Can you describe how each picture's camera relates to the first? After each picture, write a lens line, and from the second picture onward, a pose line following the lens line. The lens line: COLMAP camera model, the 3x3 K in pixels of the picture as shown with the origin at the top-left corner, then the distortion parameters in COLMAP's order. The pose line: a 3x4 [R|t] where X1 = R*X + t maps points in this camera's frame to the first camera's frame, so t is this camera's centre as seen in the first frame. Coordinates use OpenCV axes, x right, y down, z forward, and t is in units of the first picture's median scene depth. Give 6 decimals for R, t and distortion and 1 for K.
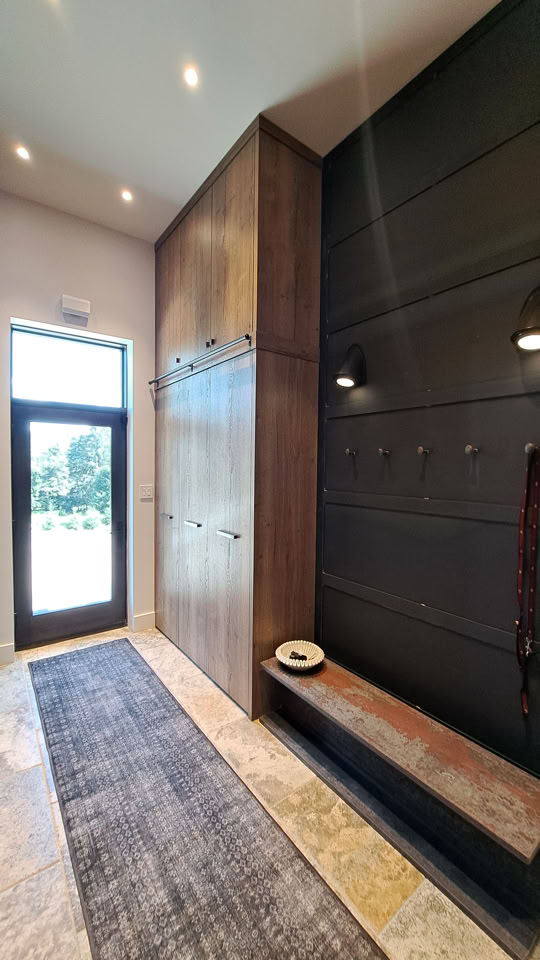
lens RADIAL K [[385.6, 0, 274.1], [0, 385.6, 478.5], [0, 0, 1]] dist [-0.010764, 0.001311]
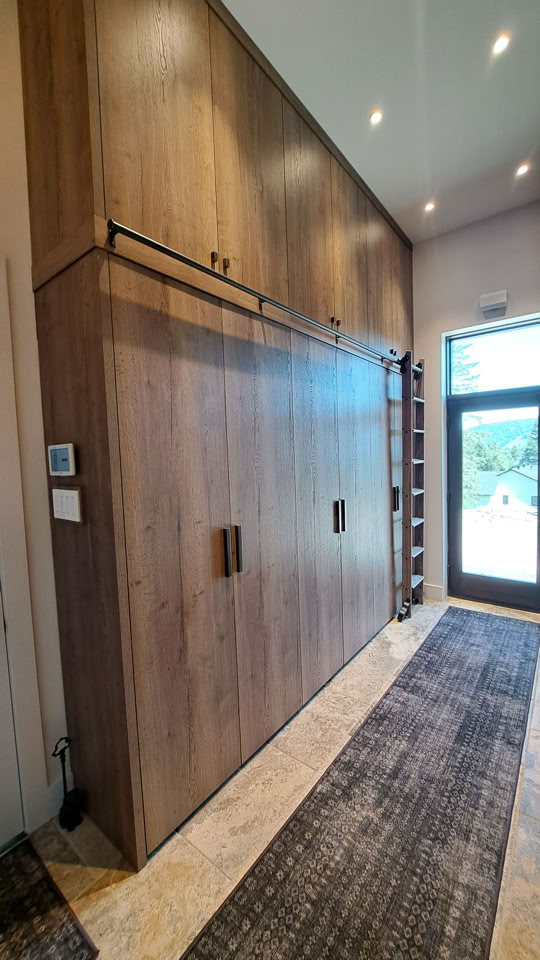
lens RADIAL K [[385.6, 0, 274.7], [0, 385.6, 481.1], [0, 0, 1]] dist [-0.010764, 0.001311]
pose [[0.257479, 0.043112, -0.965322, 0.556689], [0.001741, 0.998982, 0.045080, 0.016311], [0.966282, -0.013288, 0.257141, 0.165677]]
